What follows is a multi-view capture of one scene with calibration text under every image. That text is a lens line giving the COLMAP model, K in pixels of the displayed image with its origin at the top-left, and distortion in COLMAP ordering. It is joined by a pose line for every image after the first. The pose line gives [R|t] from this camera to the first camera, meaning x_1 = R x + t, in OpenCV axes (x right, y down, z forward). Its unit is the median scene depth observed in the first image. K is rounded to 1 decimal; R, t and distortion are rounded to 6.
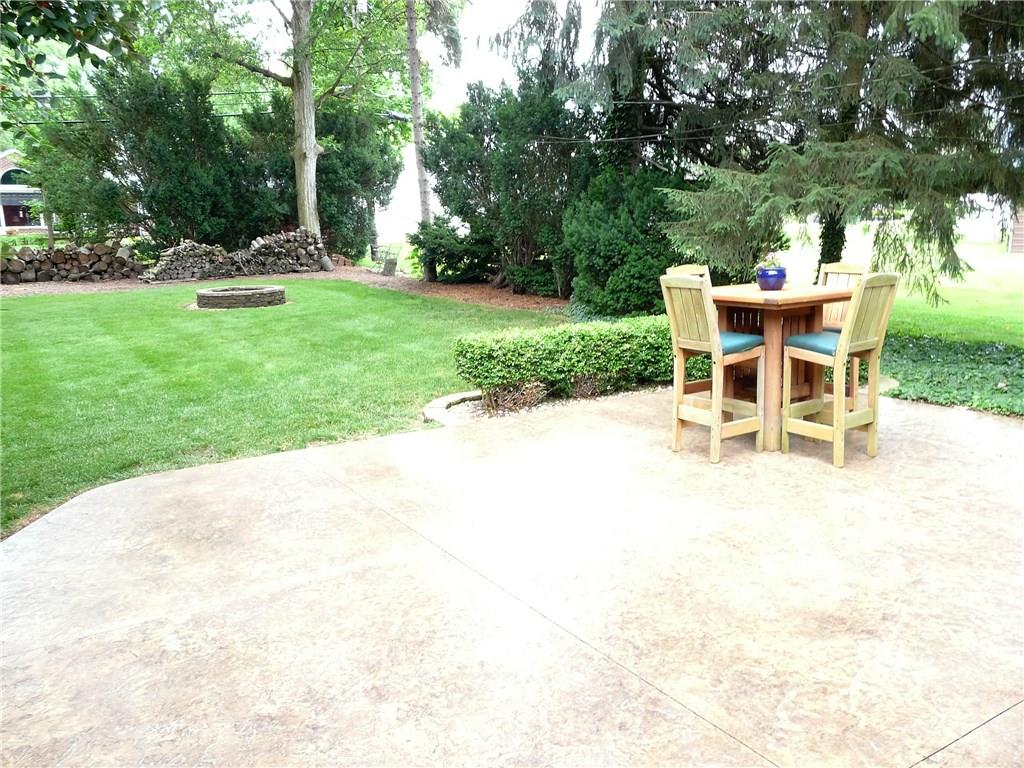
lens RADIAL K [[840.5, 0, 512.0], [0, 840.5, 384.0], [0, 0, 1]] dist [-0.084971, 0.105741]
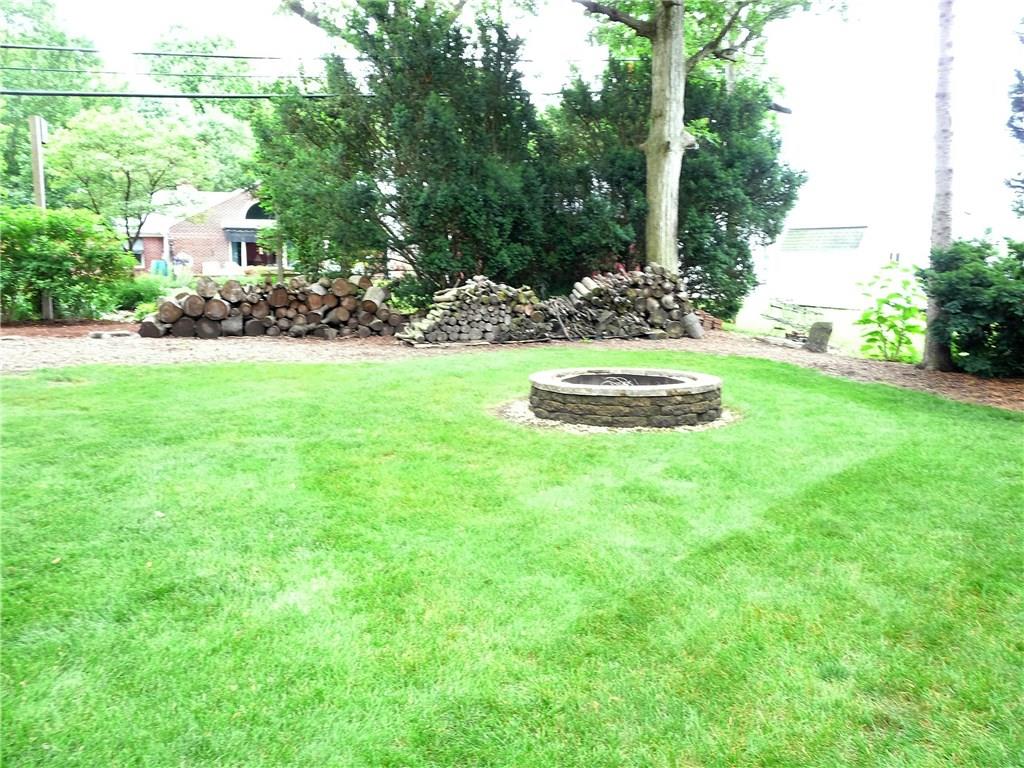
lens RADIAL K [[840.5, 0, 512.0], [0, 840.5, 384.0], [0, 0, 1]] dist [-0.084971, 0.105741]
pose [[0.965922, 0.054550, -0.253020, -0.201022], [-0.072499, 0.995430, -0.062160, -0.058269], [0.248473, 0.078385, 0.965462, 0.411660]]
